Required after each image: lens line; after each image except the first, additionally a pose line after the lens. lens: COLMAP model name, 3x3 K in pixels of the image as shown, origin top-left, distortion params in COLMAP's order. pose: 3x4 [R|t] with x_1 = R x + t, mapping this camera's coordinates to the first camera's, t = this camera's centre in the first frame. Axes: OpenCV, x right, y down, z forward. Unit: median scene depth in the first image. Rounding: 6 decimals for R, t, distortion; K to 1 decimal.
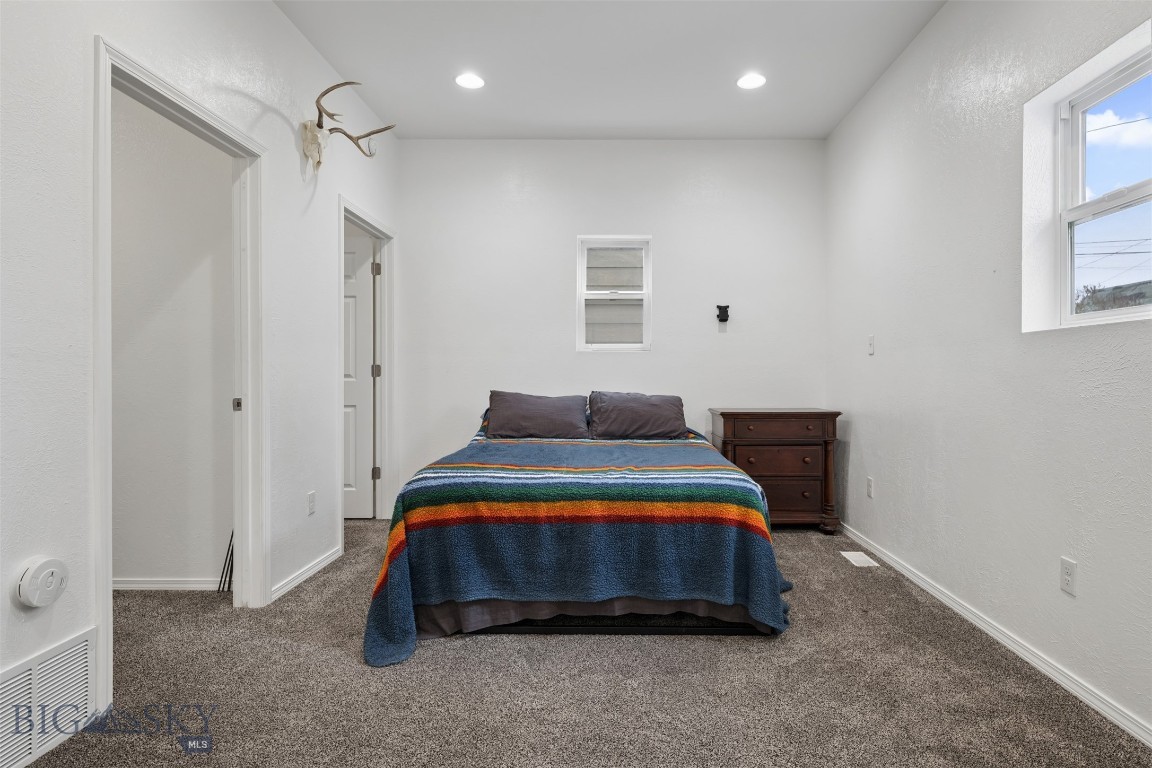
lens RADIAL K [[580.0, 0, 576.0], [0, 580.0, 384.0], [0, 0, 1]] dist [0.000549, -0.000185]
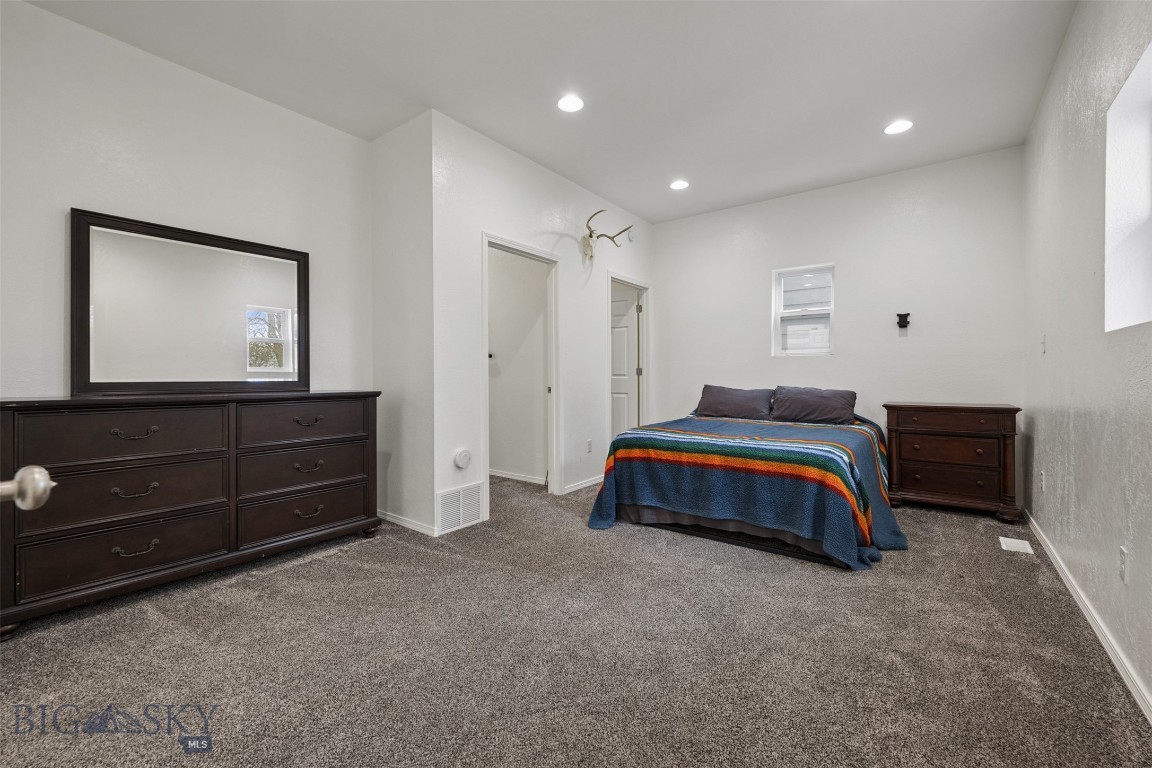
lens RADIAL K [[454.1, 0, 576.0], [0, 454.1, 384.0], [0, 0, 1]] dist [0.000016, 0.000009]
pose [[0.804857, 0.008620, -0.593406, 0.408986], [-0.004058, 0.999951, 0.009021, 0.000840], [0.593455, -0.004853, 0.804853, -0.186699]]
